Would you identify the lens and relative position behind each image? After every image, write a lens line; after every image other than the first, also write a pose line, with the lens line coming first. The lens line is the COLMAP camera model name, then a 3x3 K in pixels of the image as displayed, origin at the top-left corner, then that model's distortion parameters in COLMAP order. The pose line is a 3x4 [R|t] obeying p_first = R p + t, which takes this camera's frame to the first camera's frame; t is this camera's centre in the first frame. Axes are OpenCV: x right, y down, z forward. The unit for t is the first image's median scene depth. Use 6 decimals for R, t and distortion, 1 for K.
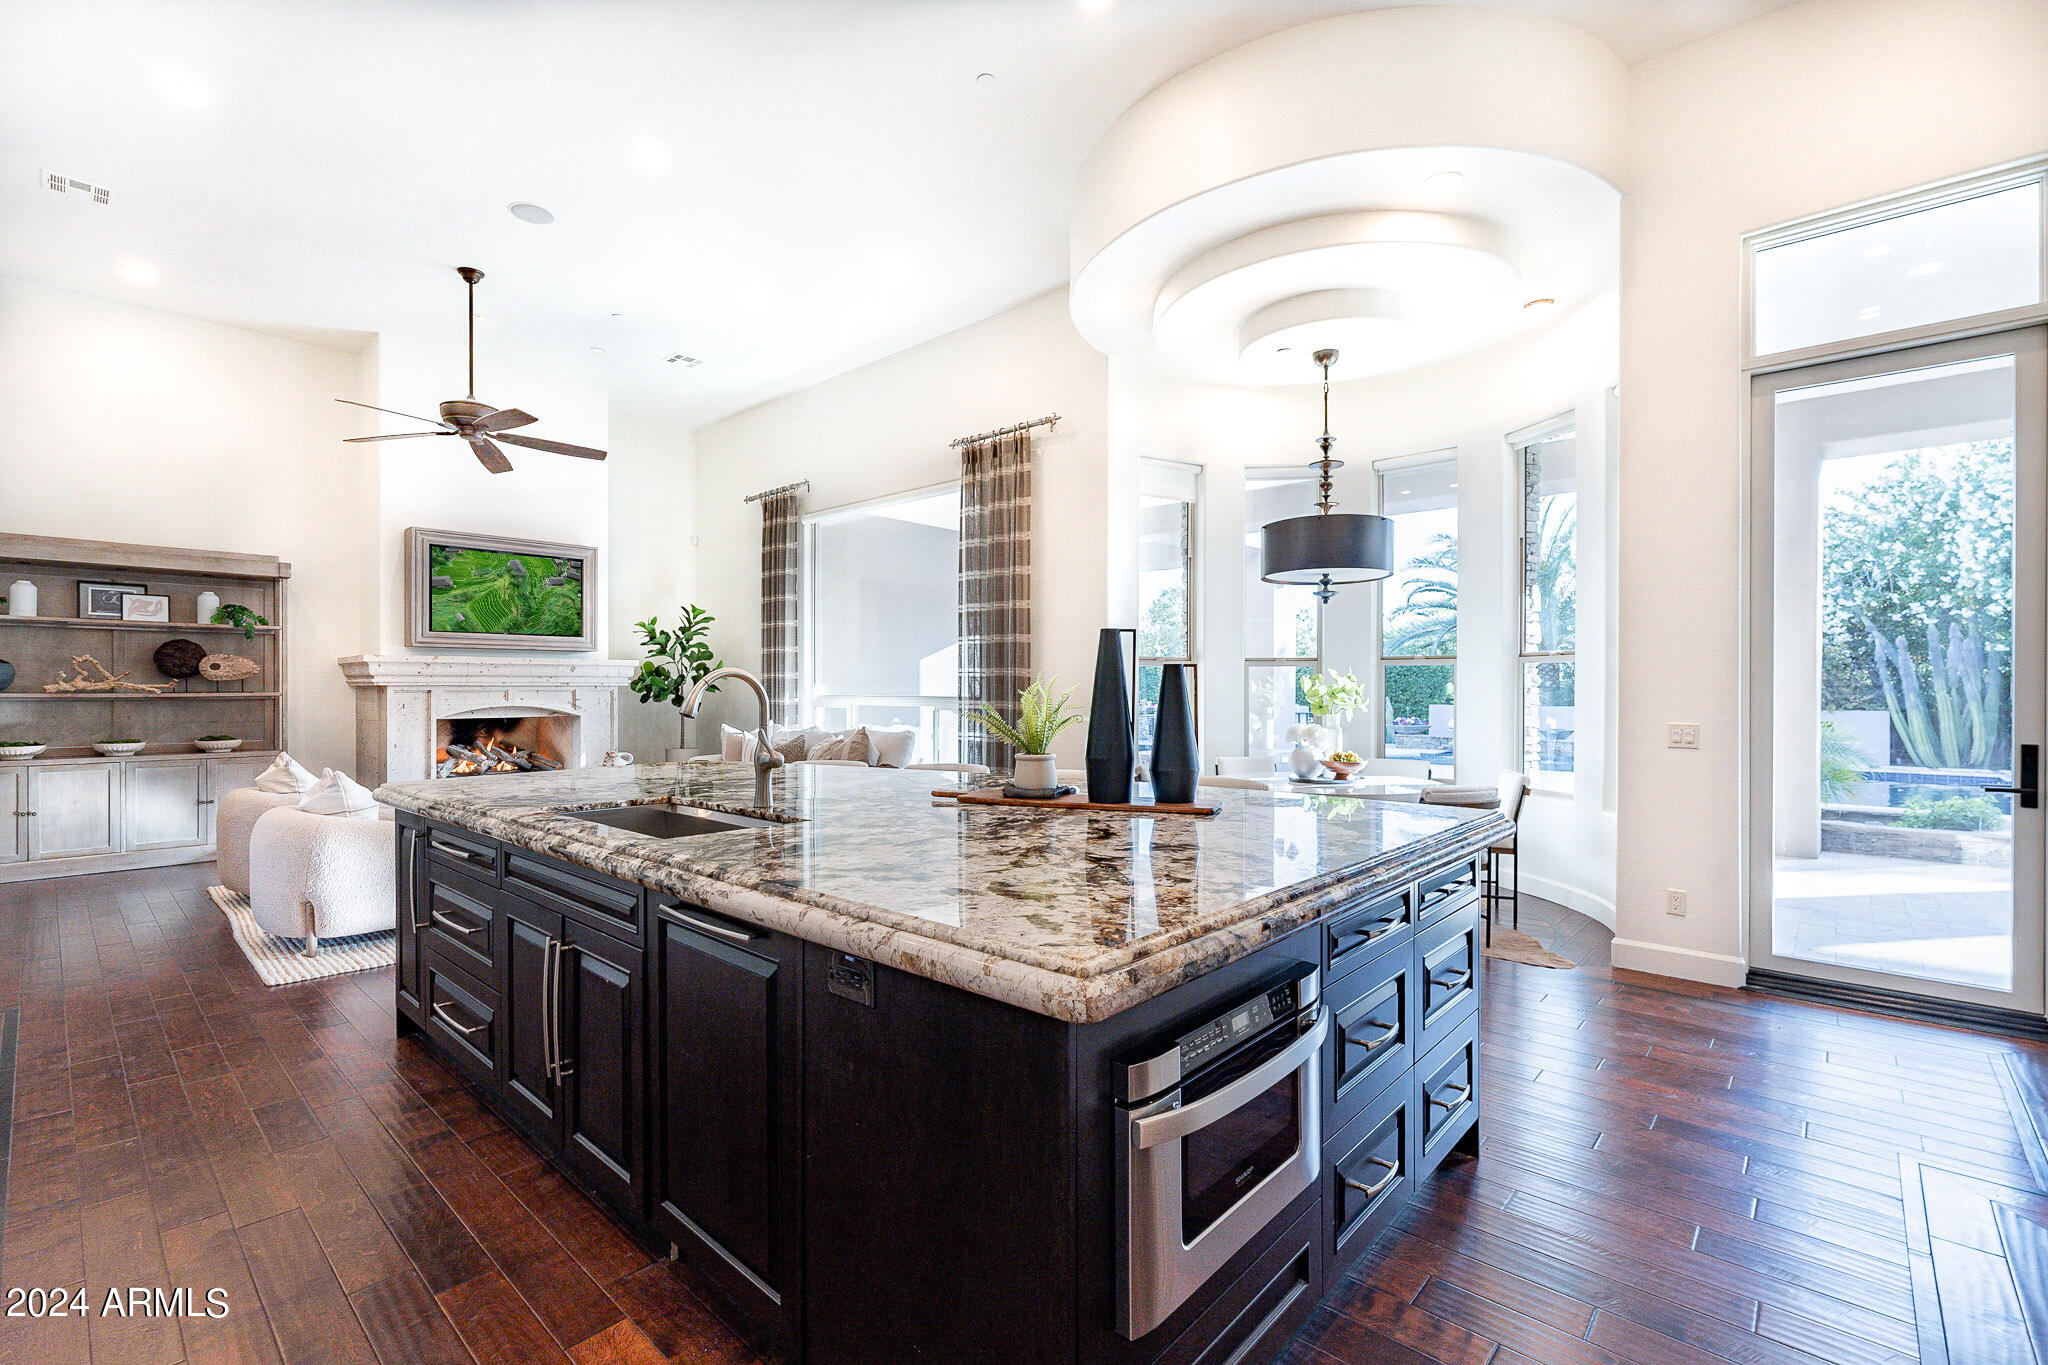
lens RADIAL K [[899.2, 0, 1018.8], [0, 899.2, 688.5], [0, 0, 1]] dist [-0.001641, 0.000370]
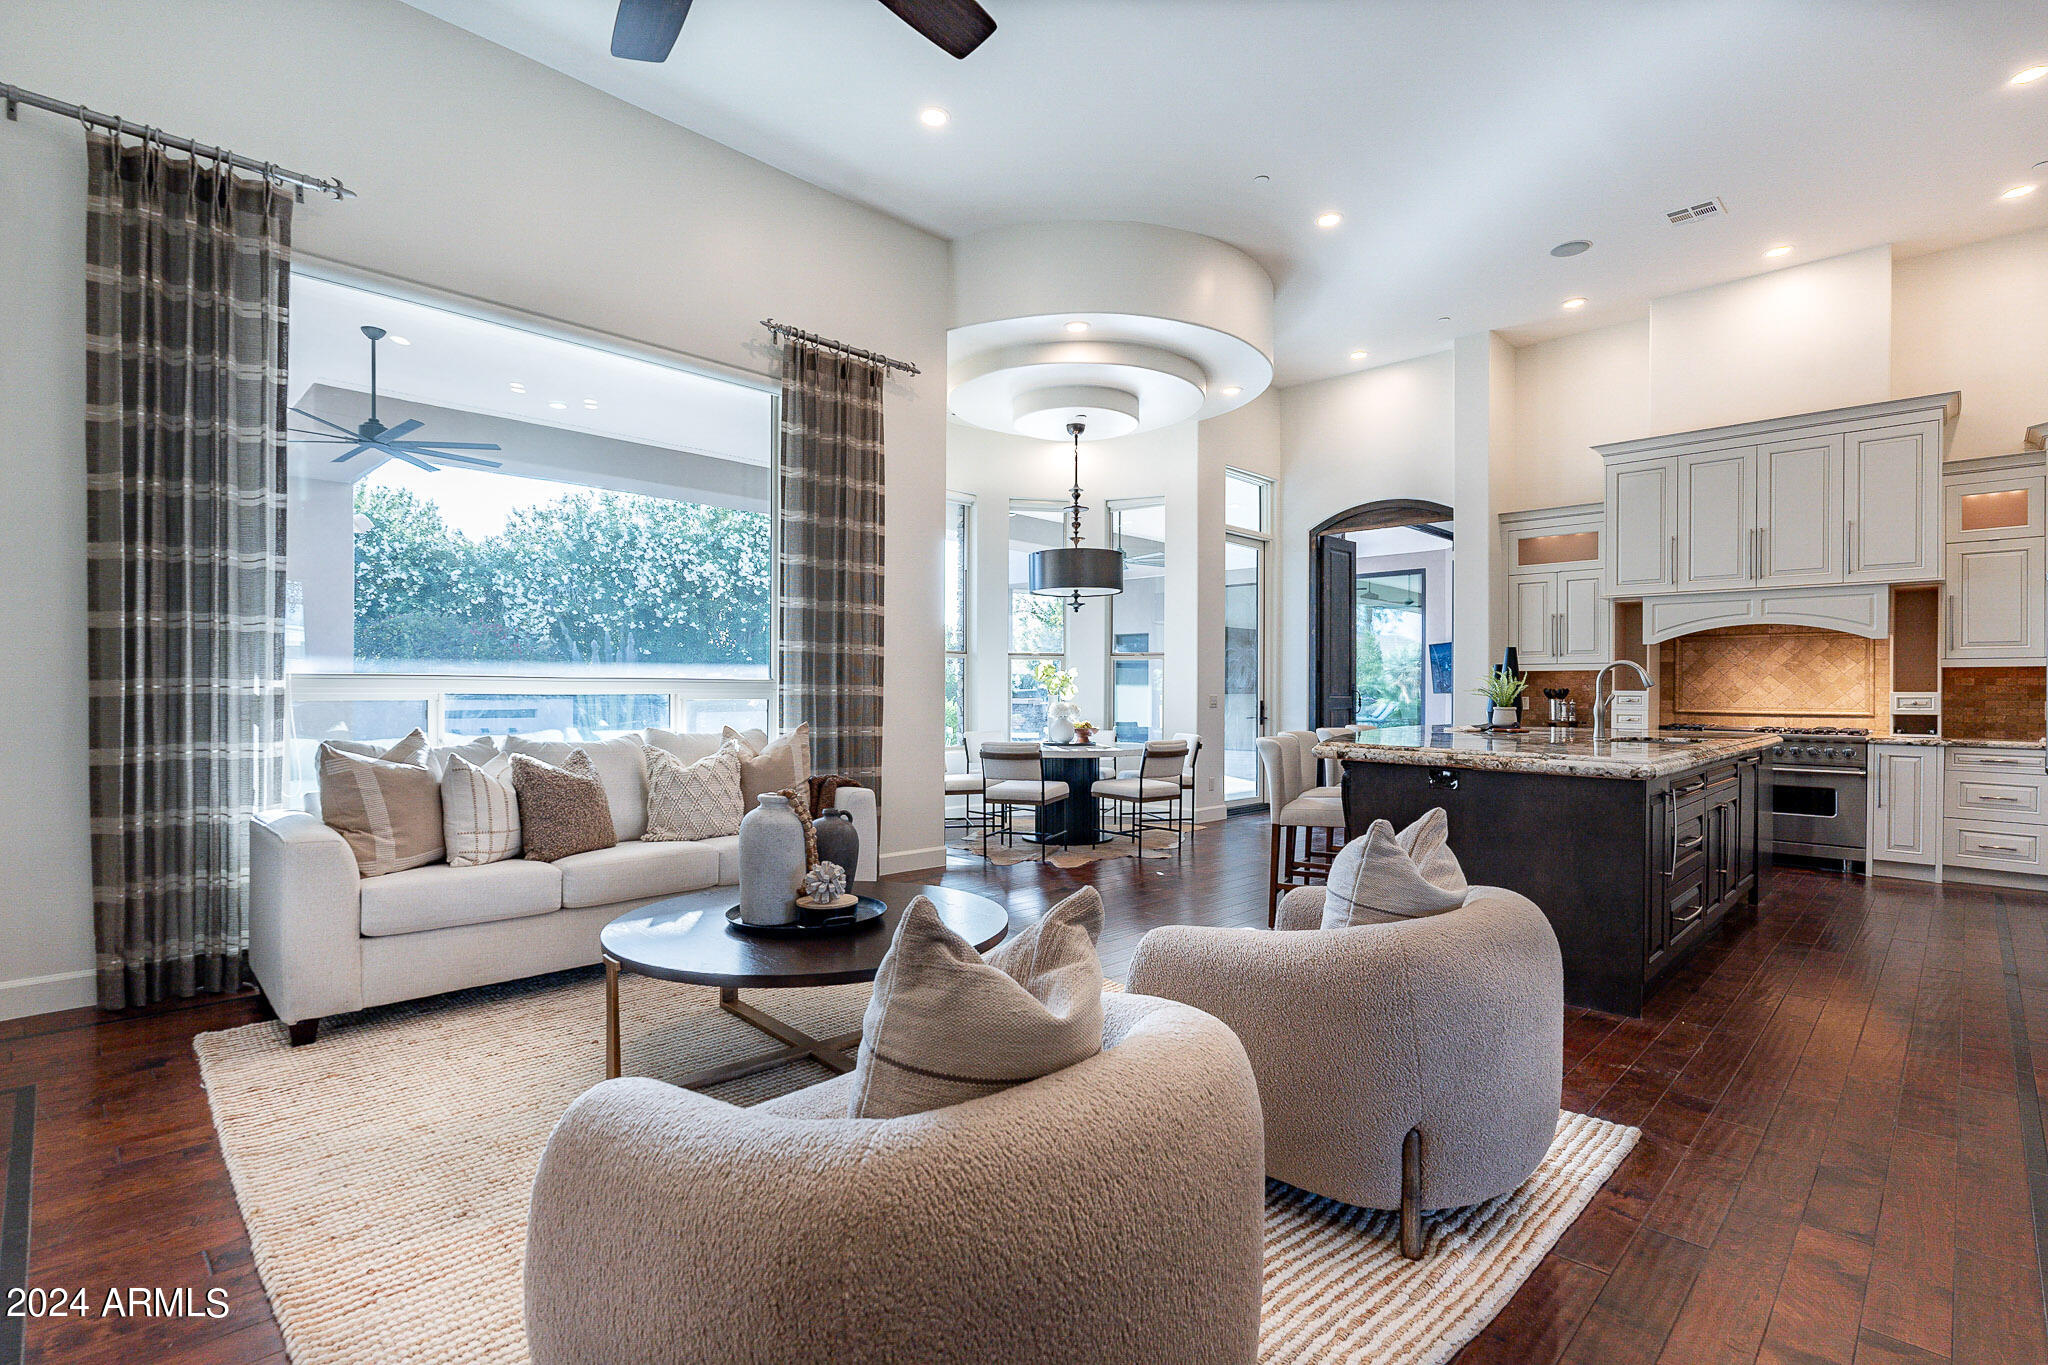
lens RADIAL K [[969.1, 0, 1024.0], [0, 969.1, 682.5], [0, 0, 1]] dist [0.009821, 0.000163]
pose [[0.042095, 0.006219, 0.999094, -0.760602], [-0.006156, 0.999963, -0.005965, 0.013819], [-0.999095, -0.005899, 0.042131, 0.700210]]
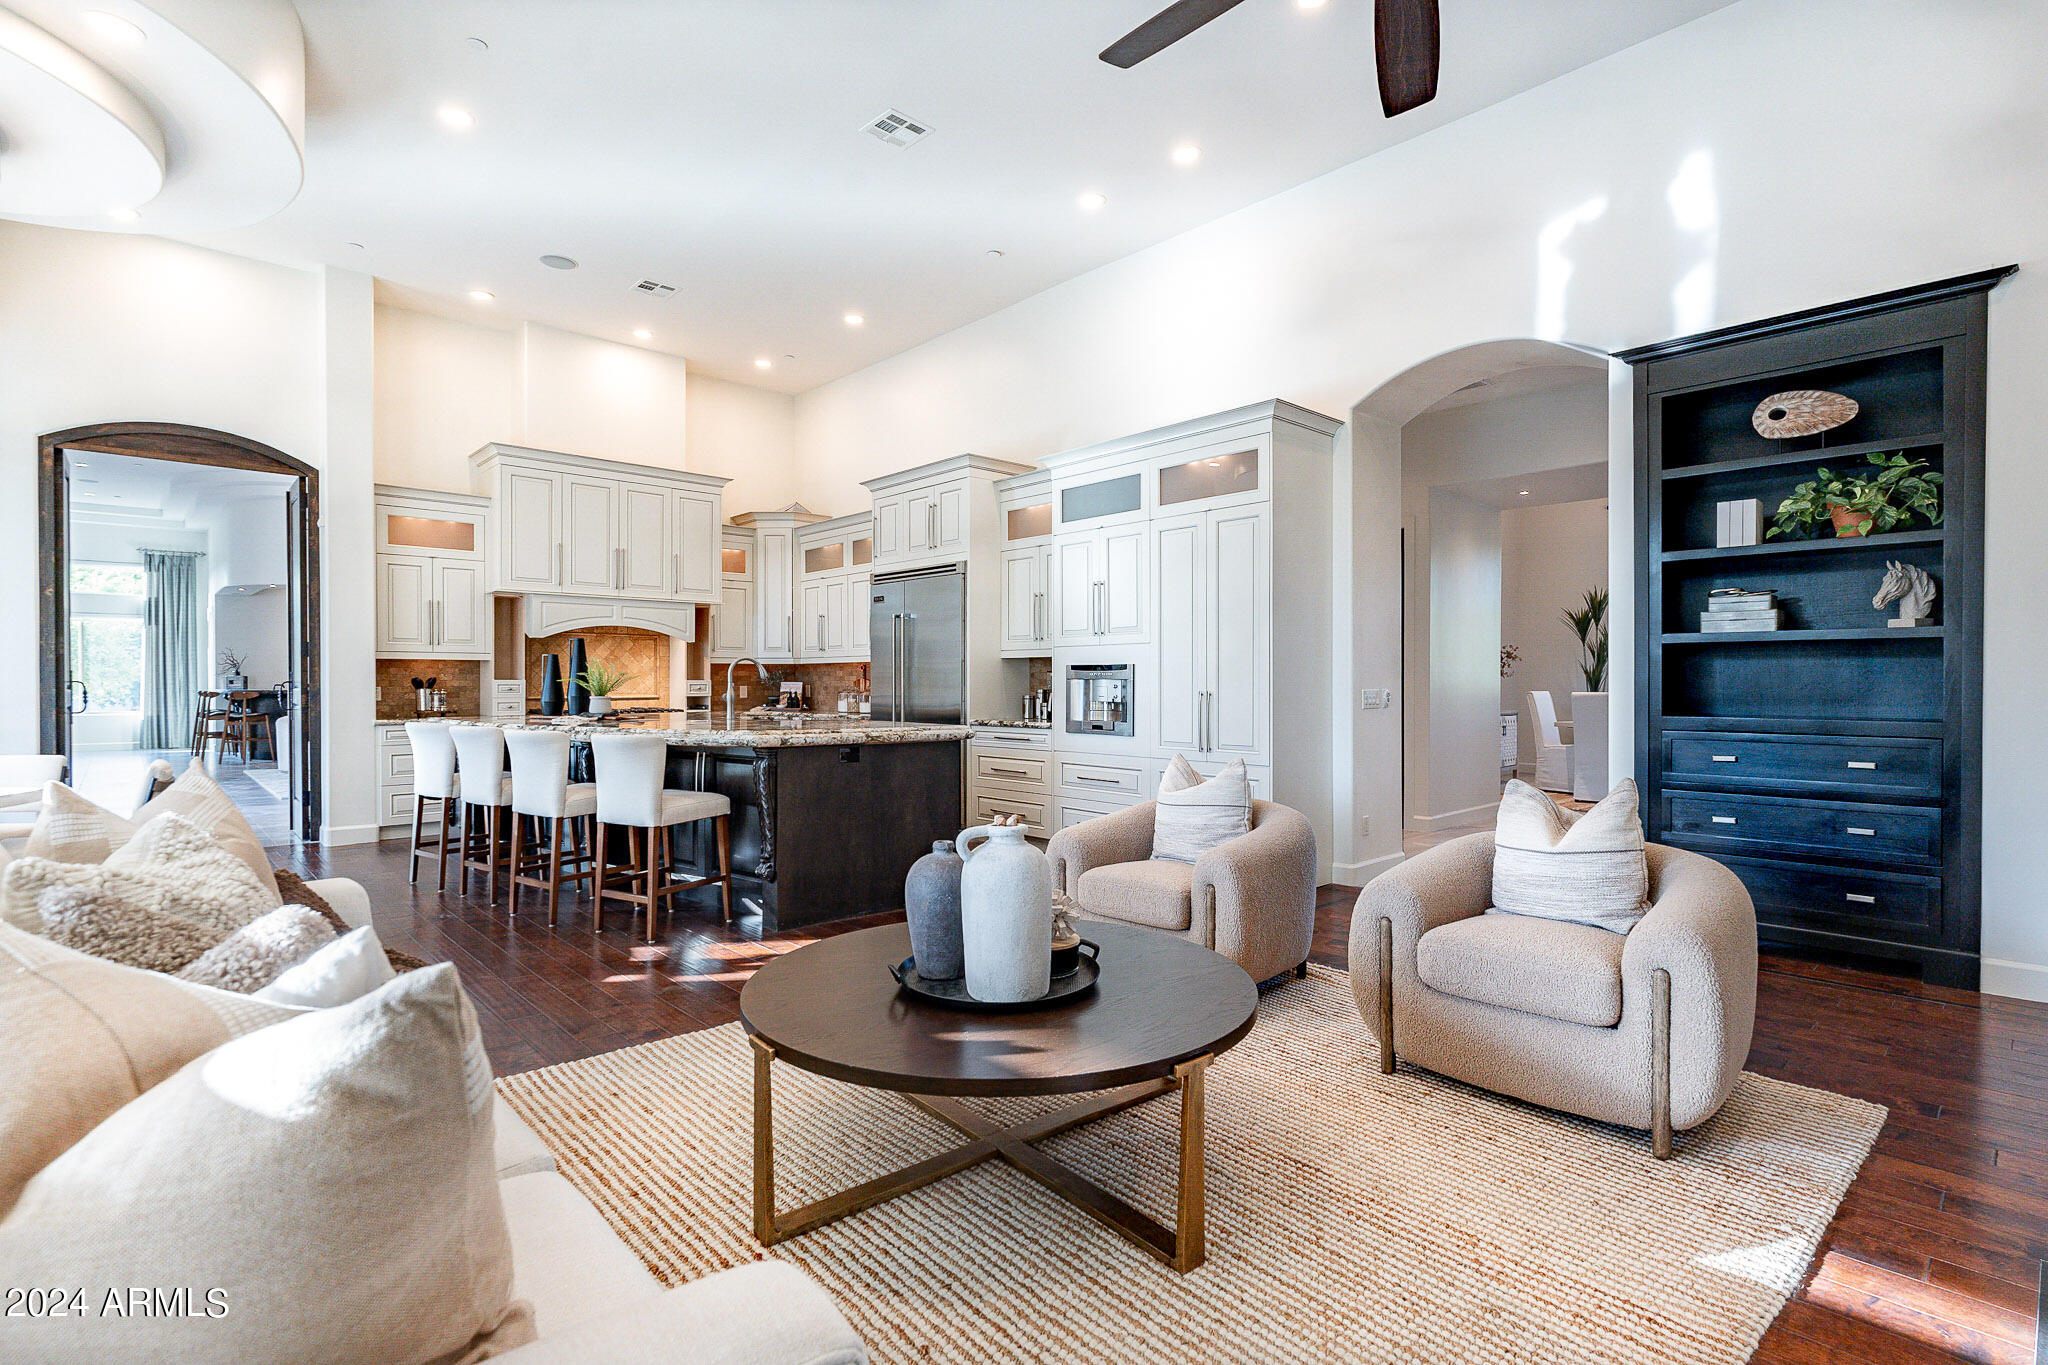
lens RADIAL K [[982.6, 0, 1019.9], [0, 982.6, 687.2], [0, 0, 1]] dist [-0.001385, -0.000374]
pose [[-0.996489, -0.001281, 0.083713, -0.400918], [-0.000917, 0.999990, 0.004393, 0.015052], [-0.083718, 0.004301, -0.996480, 1.121010]]
